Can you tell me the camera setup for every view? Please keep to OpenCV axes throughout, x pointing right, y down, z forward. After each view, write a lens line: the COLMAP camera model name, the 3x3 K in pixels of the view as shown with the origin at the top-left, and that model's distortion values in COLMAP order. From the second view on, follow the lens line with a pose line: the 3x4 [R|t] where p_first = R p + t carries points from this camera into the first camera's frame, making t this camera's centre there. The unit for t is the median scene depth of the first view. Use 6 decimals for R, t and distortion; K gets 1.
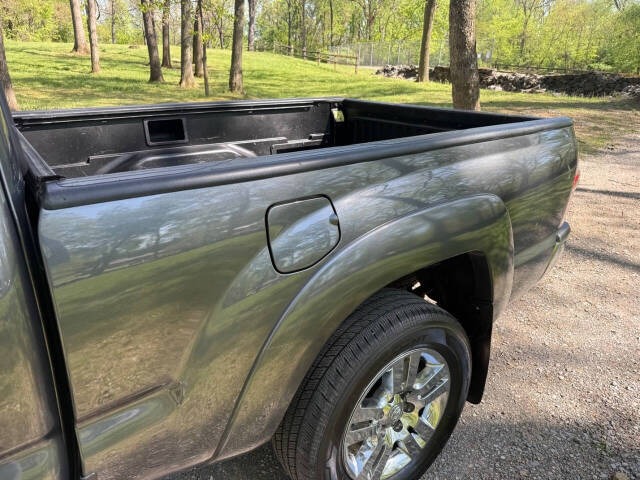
lens RADIAL K [[459.0, 0, 319.1], [0, 459.0, 240.0], [0, 0, 1]] dist [0.000792, 0.000664]
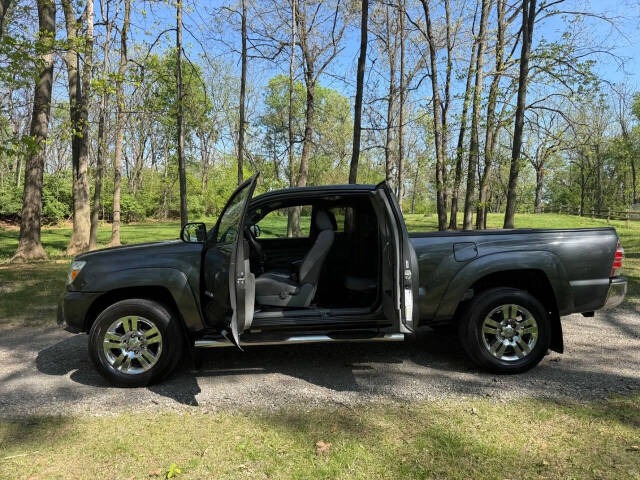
lens RADIAL K [[449.8, 0, 320.6], [0, 449.8, 243.6], [0, 0, 1]] dist [0.063284, -0.077062]
pose [[0.828866, -0.015514, -0.559232, 0.047275], [-0.168334, 0.946375, -0.275750, 0.050579], [0.533522, 0.322697, 0.781806, -0.112165]]
